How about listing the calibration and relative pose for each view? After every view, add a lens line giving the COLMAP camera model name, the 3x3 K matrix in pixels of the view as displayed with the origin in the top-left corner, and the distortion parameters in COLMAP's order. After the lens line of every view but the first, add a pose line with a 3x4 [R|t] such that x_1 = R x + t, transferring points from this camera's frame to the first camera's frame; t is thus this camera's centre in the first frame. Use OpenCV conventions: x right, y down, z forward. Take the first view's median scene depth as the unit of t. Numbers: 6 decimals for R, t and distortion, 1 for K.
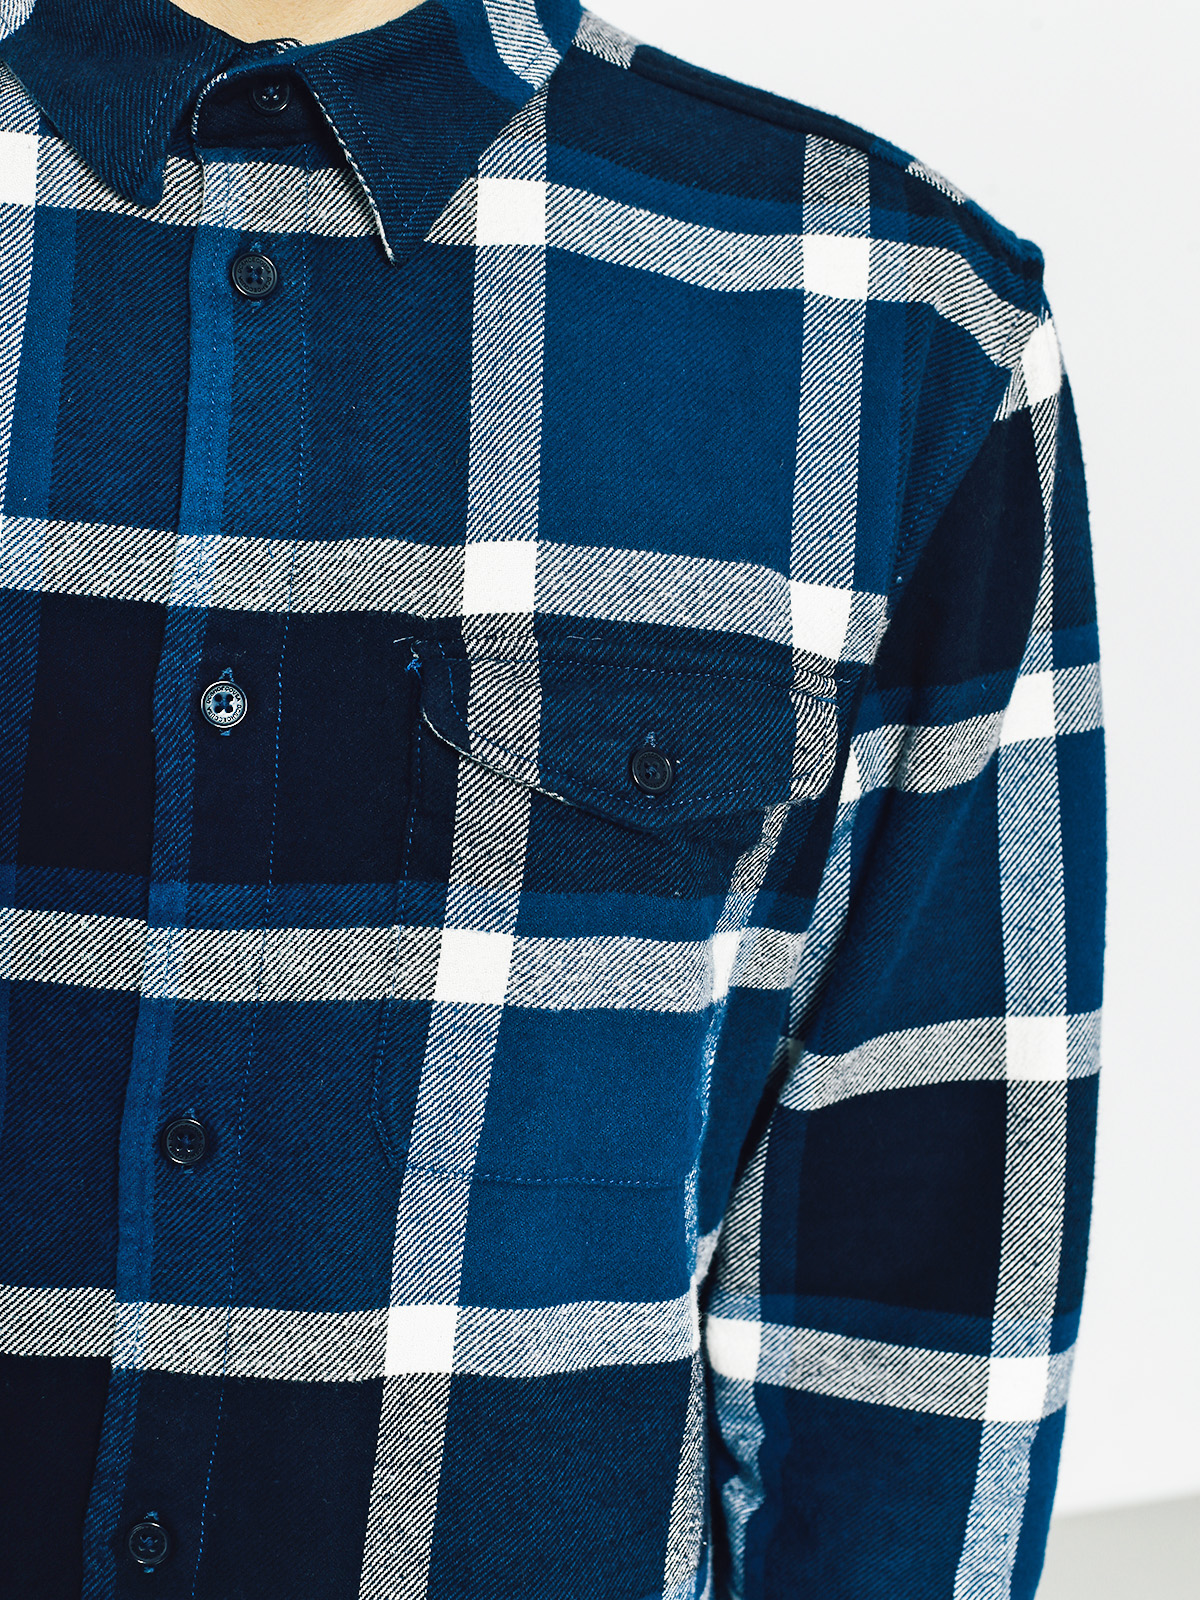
lens RADIAL K [[2345.2, 0, 600.0], [0, 2345.2, 800.0], [0, 0, 1]] dist [-0.196097, 0.062888]
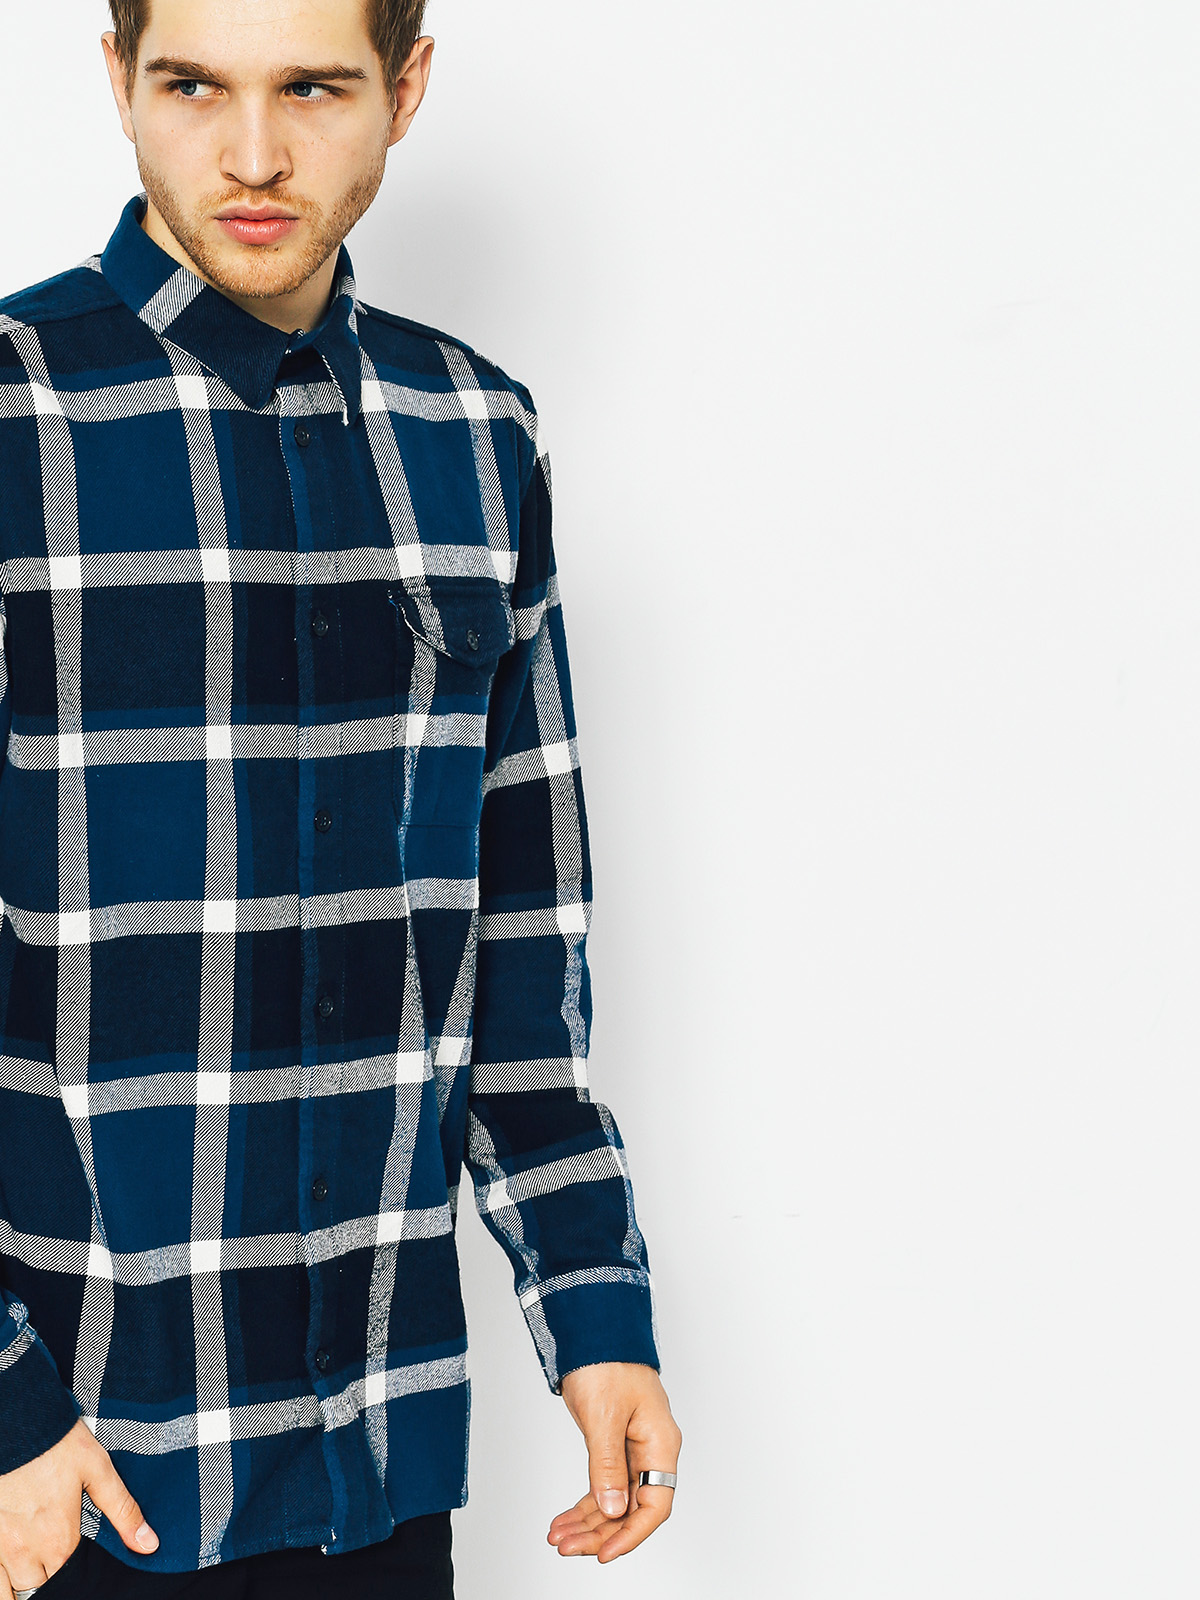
lens RADIAL K [[2345.2, 0, 600.0], [0, 2345.2, 800.0], [0, 0, 1]] dist [-0.196097, 0.062888]
pose [[0.851303, -0.139364, 0.505827, -1.082704], [0.124514, 0.990199, 0.063260, 0.016667], [-0.509686, 0.009129, 0.860312, -1.075336]]
